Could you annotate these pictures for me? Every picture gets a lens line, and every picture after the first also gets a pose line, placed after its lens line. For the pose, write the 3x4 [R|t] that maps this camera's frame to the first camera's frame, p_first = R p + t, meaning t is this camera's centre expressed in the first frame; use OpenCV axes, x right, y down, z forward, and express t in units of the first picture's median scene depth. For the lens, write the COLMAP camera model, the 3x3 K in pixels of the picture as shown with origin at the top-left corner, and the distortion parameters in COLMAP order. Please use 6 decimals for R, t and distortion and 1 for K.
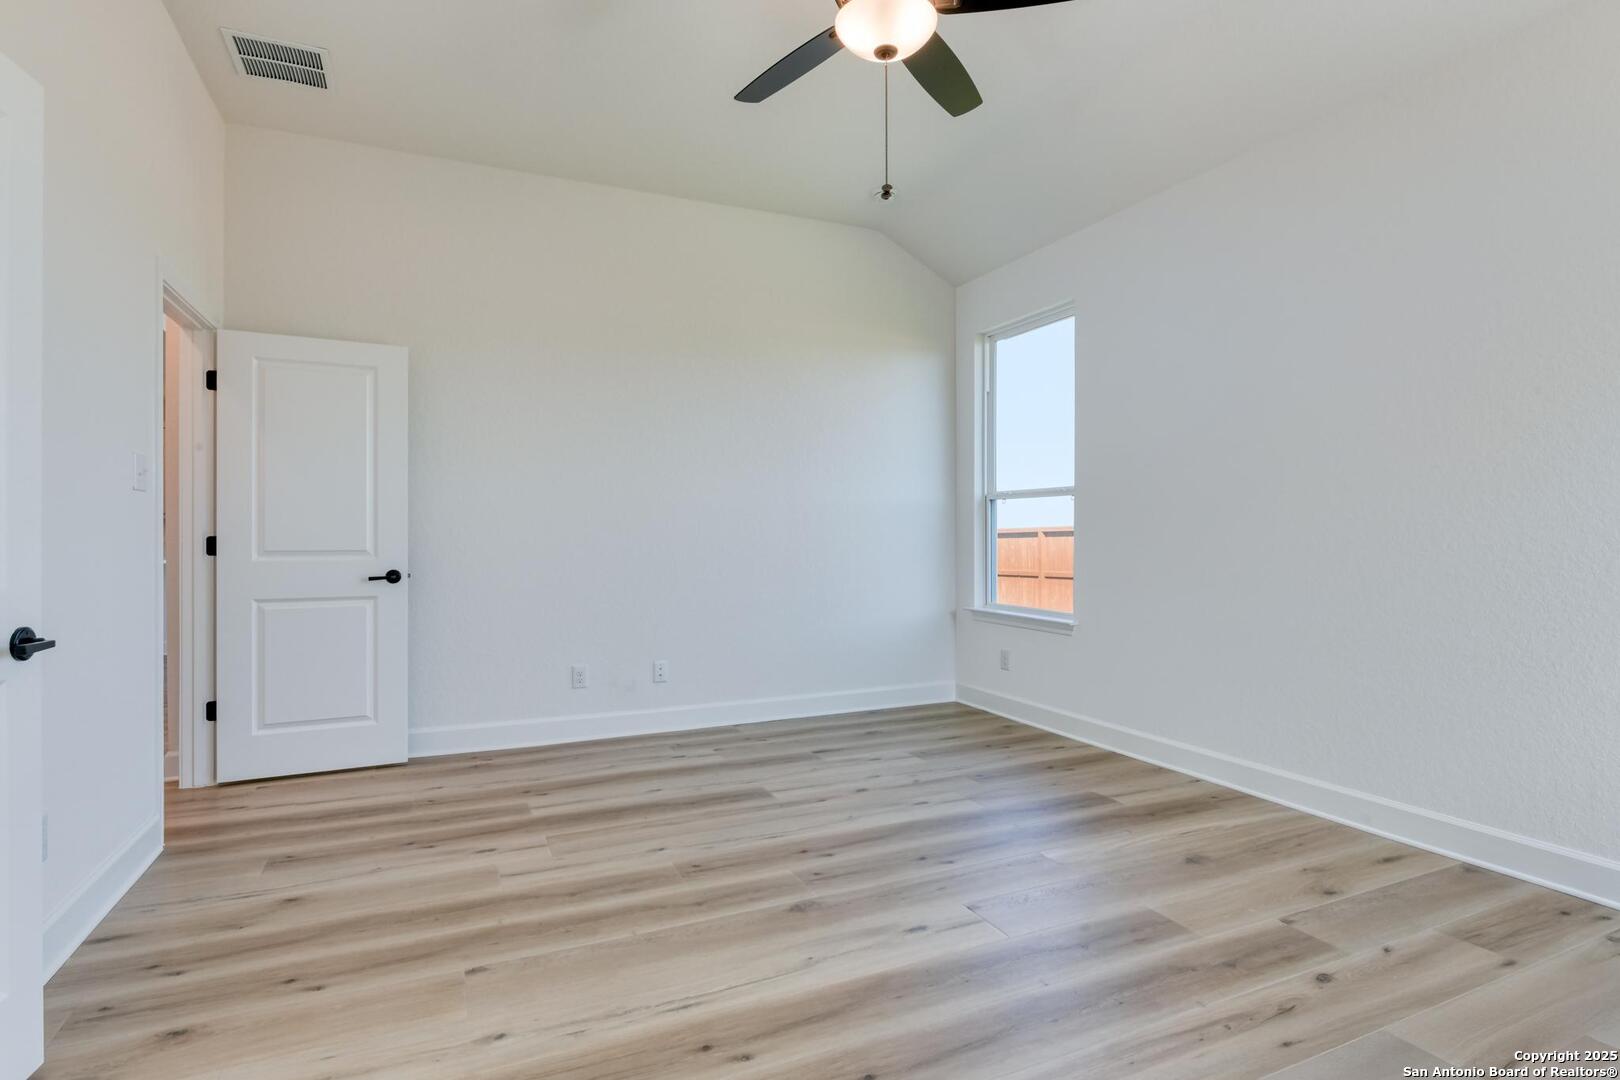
lens RADIAL K [[818.9, 0, 792.7], [0, 818.9, 529.8], [0, 0, 1]] dist [-0.002965, -0.006426]
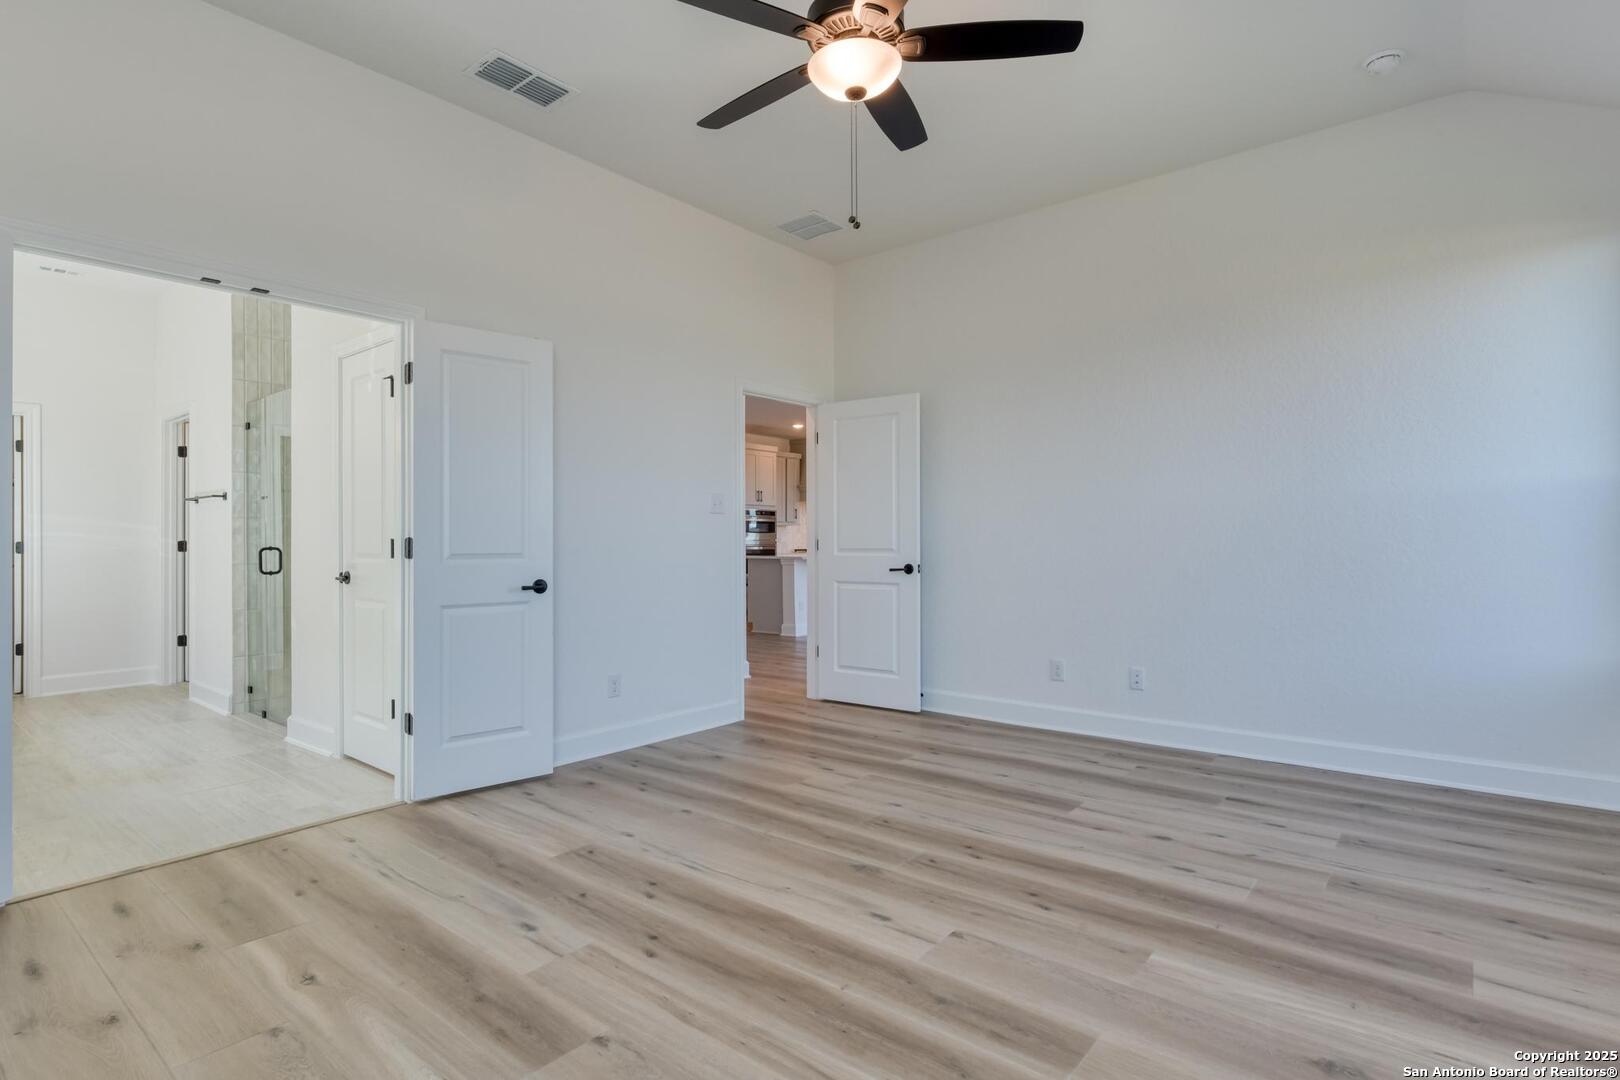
lens RADIAL K [[818.9, 0, 814.0], [0, 818.9, 548.1], [0, 0, 1]] dist [-0.002965, -0.006426]
pose [[0.445016, 0.010877, -0.895456, 0.708107], [0.012310, 0.999757, 0.018261, -0.003165], [0.895438, -0.019150, 0.444774, 0.315189]]
